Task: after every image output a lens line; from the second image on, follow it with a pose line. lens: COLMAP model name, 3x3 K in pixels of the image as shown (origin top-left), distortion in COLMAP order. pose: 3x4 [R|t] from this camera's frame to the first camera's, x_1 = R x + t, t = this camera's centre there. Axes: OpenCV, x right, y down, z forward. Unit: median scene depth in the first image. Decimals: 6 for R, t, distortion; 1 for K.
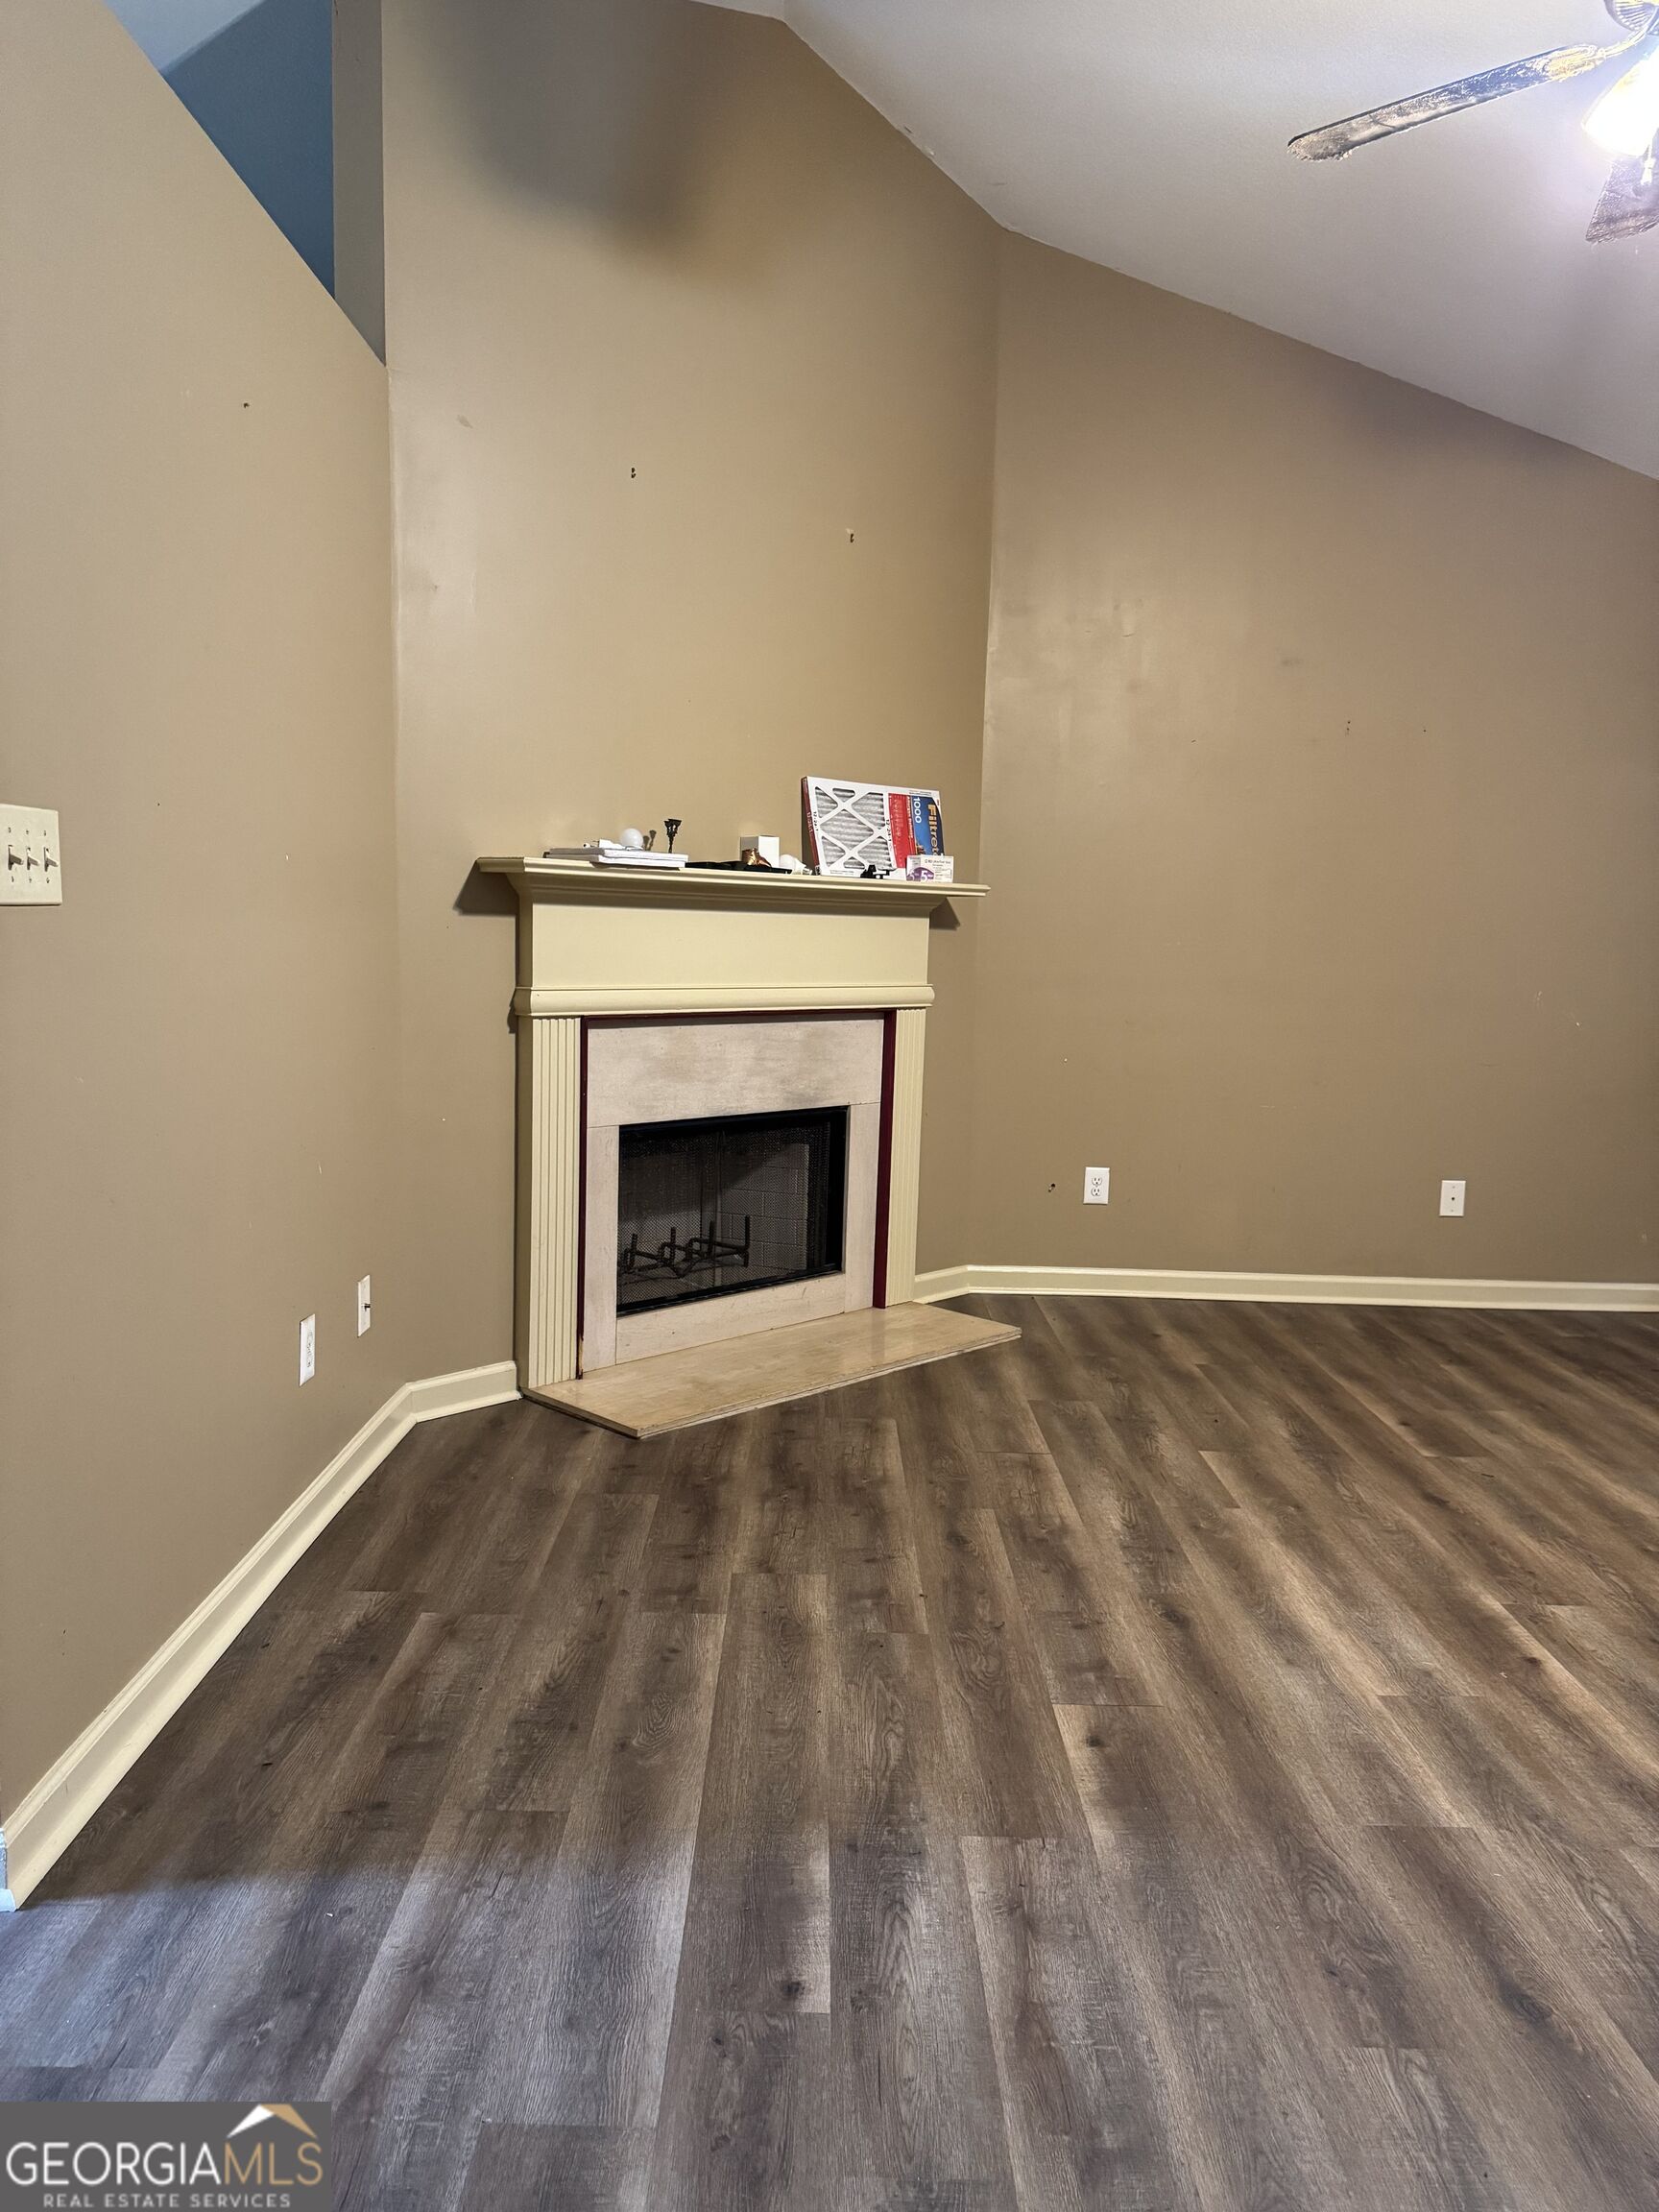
lens RADIAL K [[1591.9, 0, 838.0], [0, 1591.9, 1116.0], [0, 0, 1]] dist [0.014162, -0.033252]
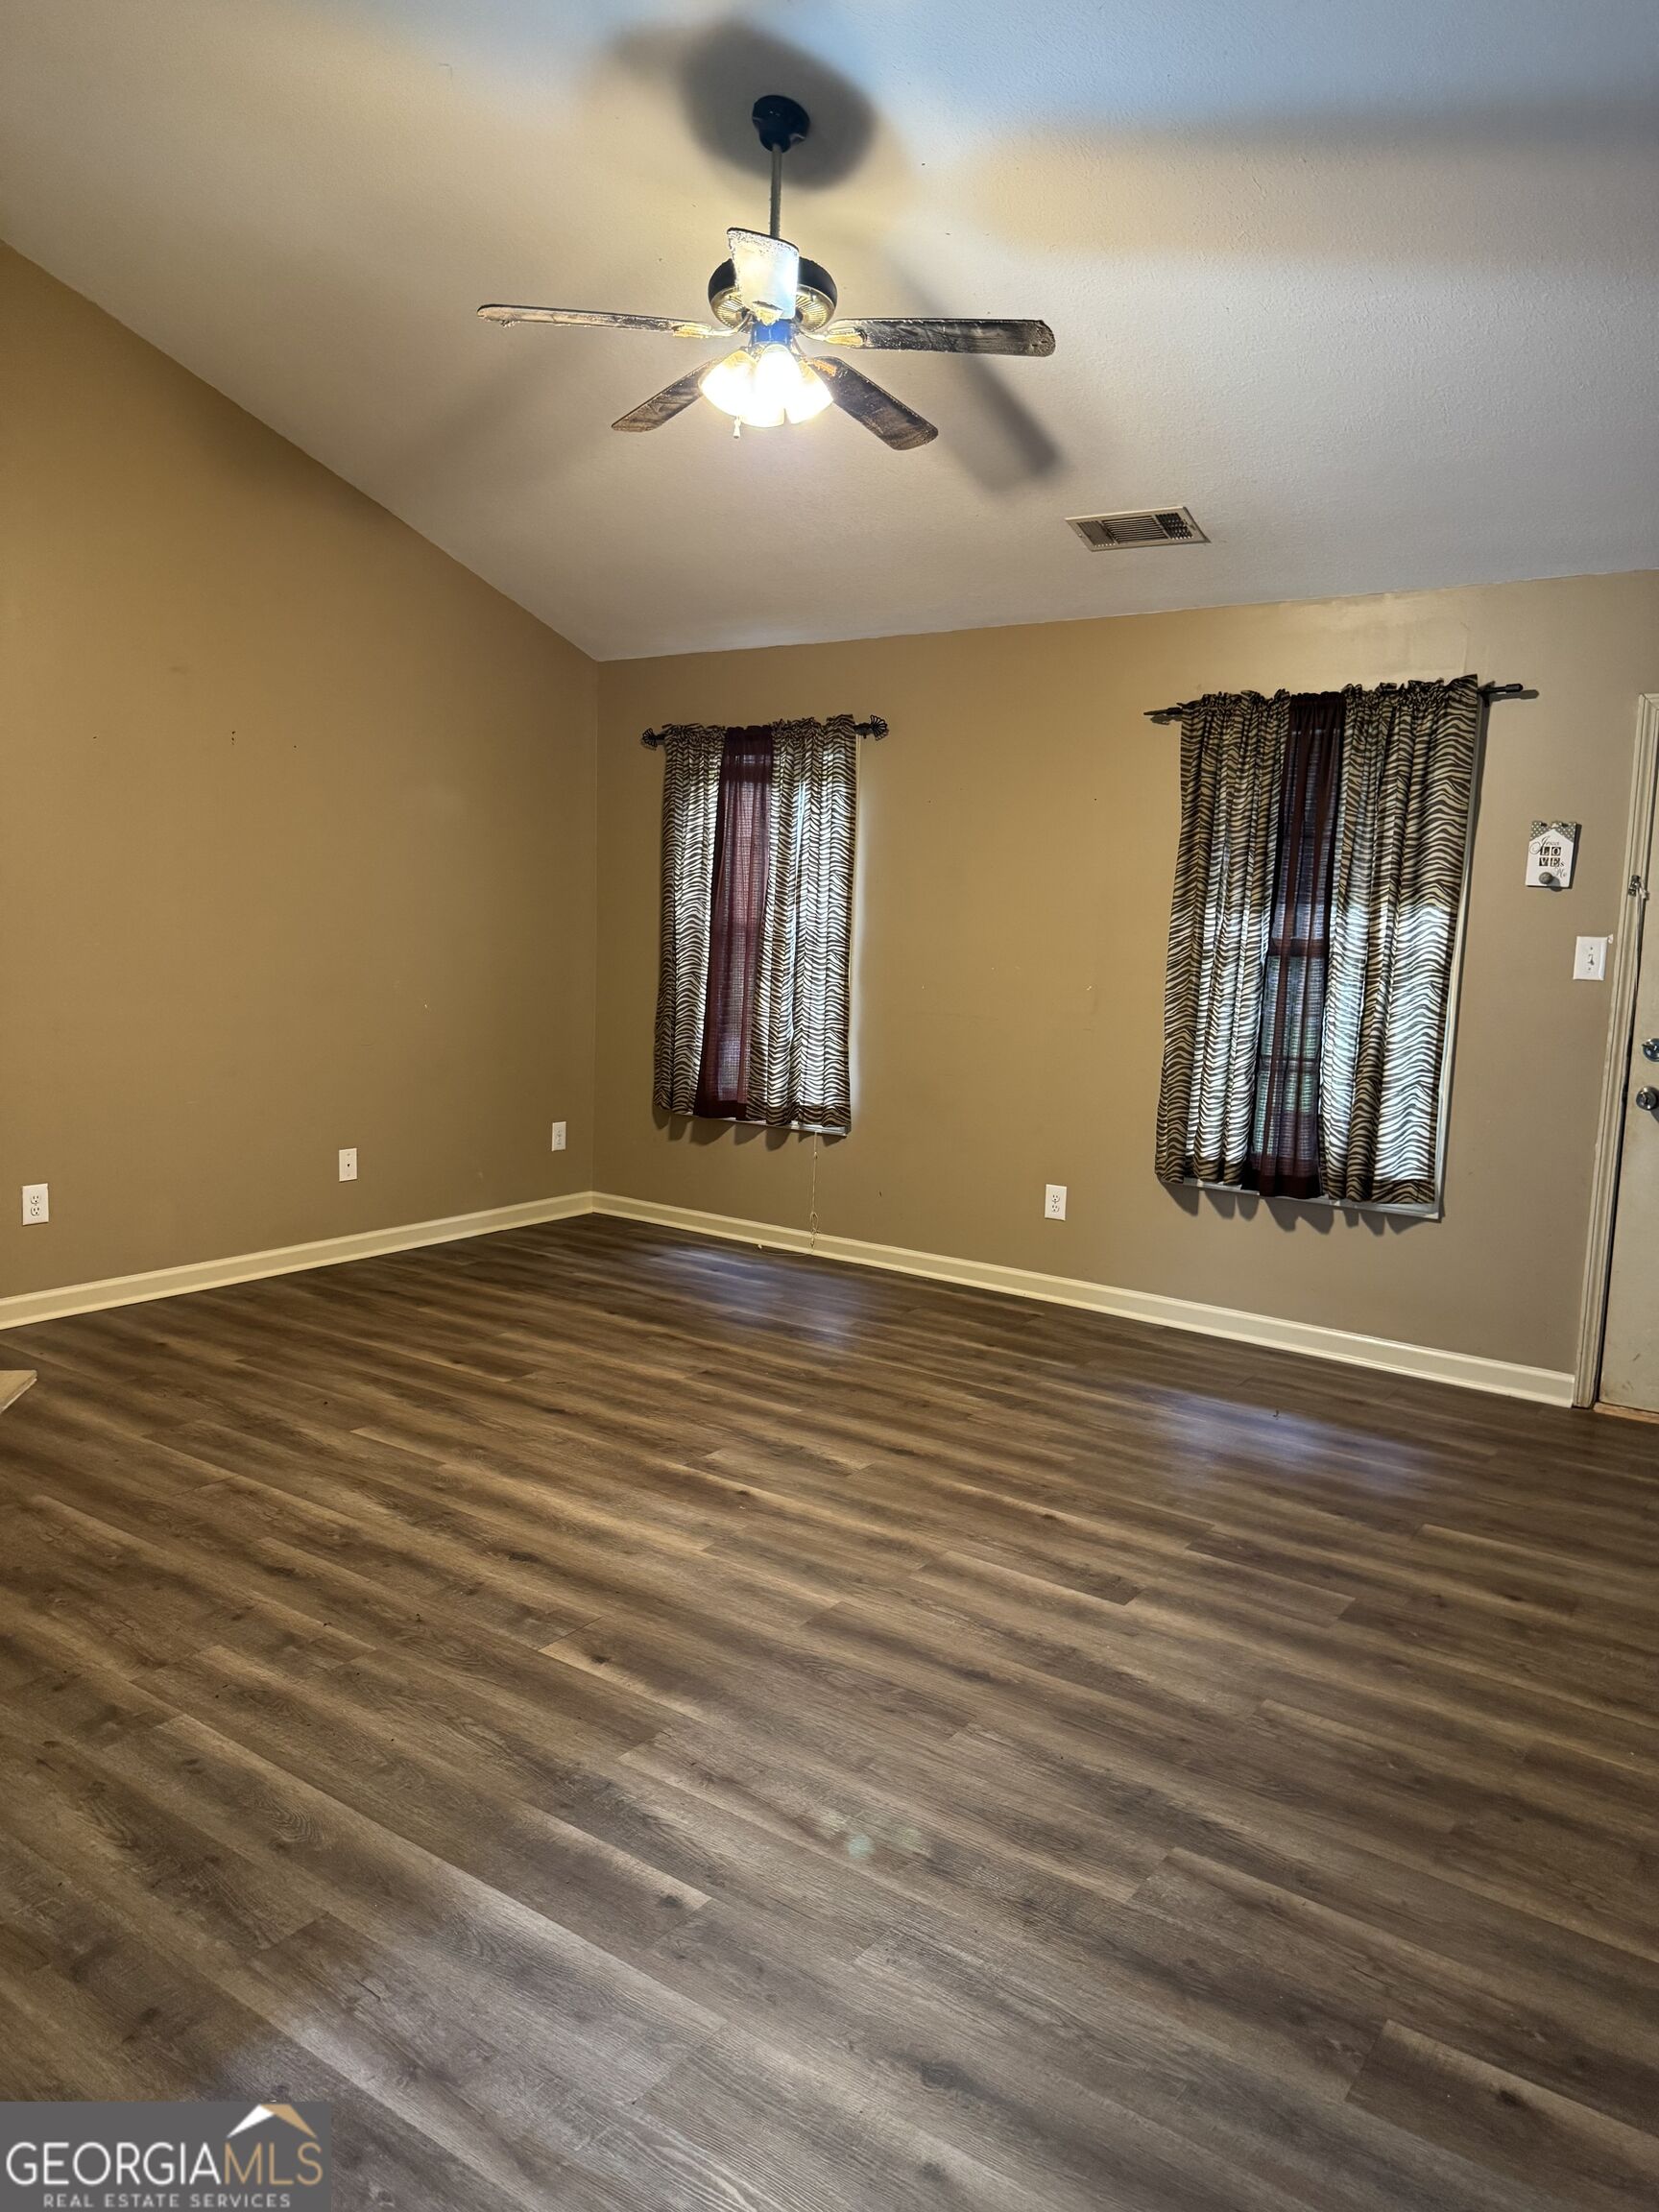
lens RADIAL K [[1591.9, 0, 834.0], [0, 1591.9, 1094.2], [0, 0, 1]] dist [0.014162, -0.033252]
pose [[0.601975, -0.119023, 0.789595, -0.540363], [0.097917, 0.992369, 0.074939, -0.088801], [-0.792489, 0.032204, 0.609036, 0.096357]]
